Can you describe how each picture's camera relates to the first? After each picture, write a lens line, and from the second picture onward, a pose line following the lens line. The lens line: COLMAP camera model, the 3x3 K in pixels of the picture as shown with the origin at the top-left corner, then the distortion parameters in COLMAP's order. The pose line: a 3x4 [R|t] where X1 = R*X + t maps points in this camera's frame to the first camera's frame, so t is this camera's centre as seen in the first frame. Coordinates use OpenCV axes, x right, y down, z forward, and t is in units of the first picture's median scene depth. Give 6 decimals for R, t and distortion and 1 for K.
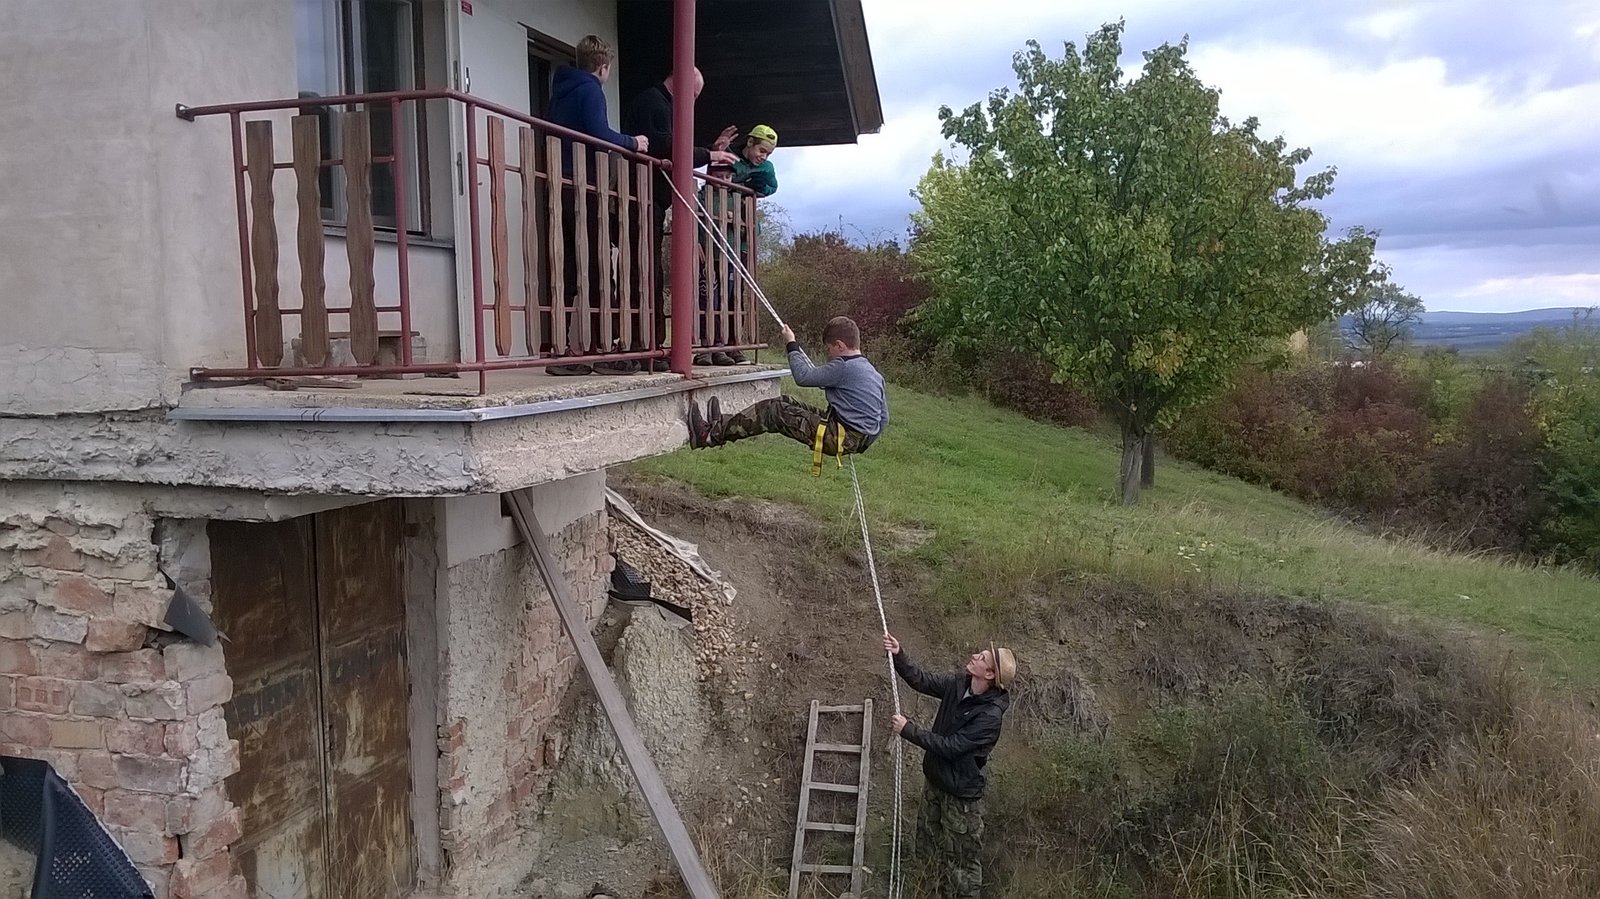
lens RADIAL K [[1361.3, 0, 804.3], [0, 1361.3, 464.9], [0, 0, 1]] dist [0.075732, -0.176698]
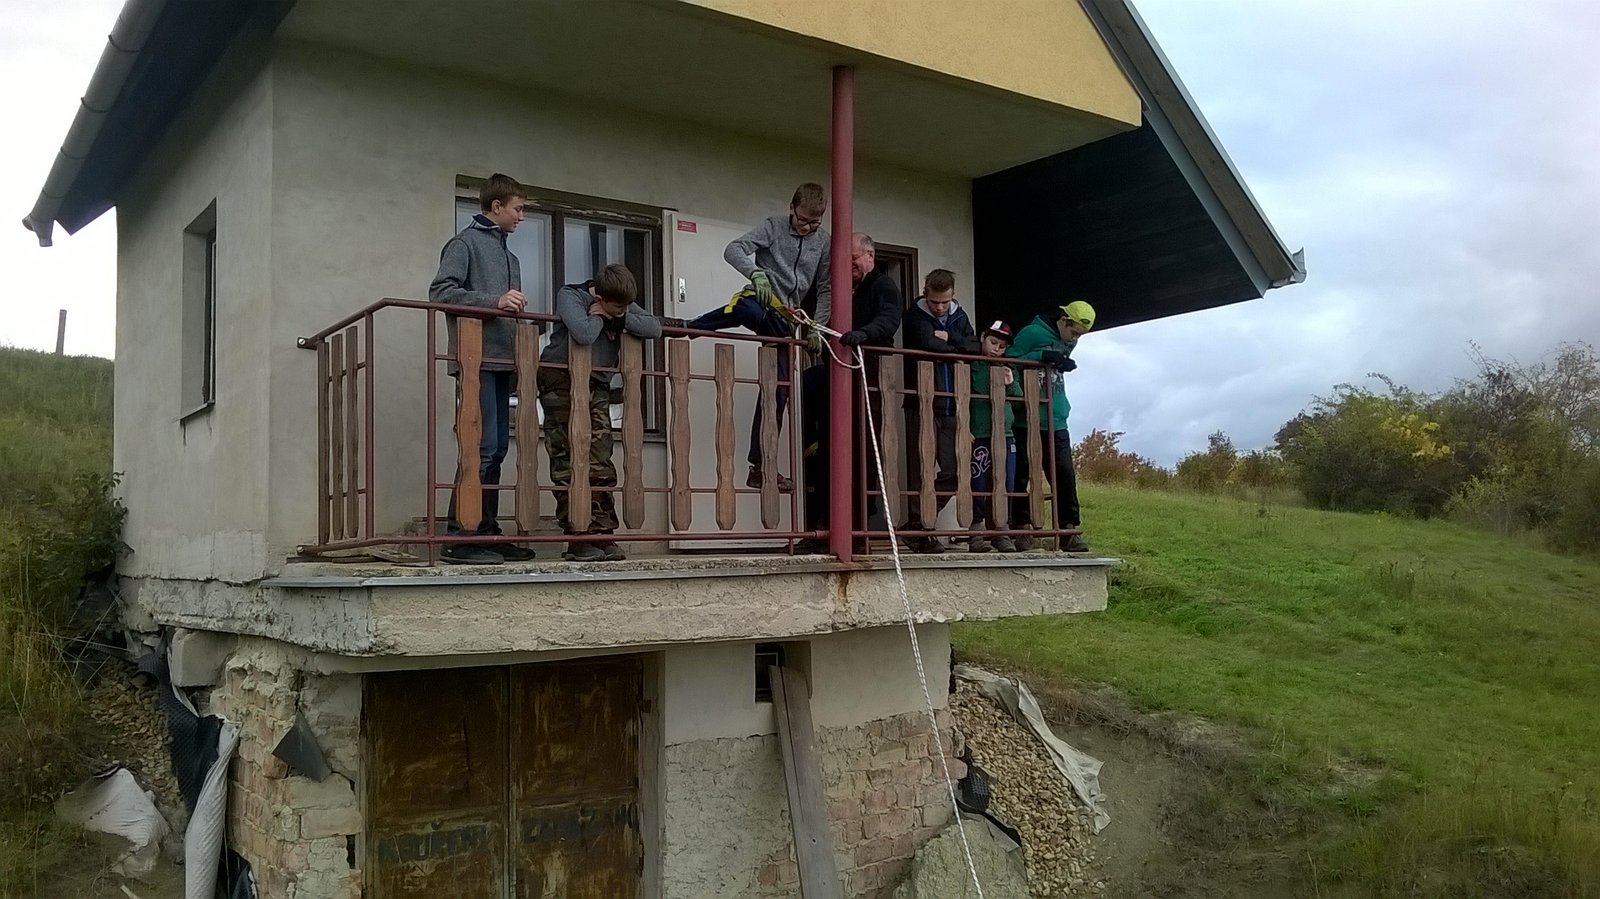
lens RADIAL K [[1361.3, 0, 796.6], [0, 1361.3, 452.2], [0, 0, 1]] dist [0.075732, -0.176698]
pose [[0.762777, -0.055998, -0.644233, 0.447700], [-0.053740, 0.987308, -0.149447, 0.004442], [0.644425, 0.148615, 0.750087, 0.227567]]
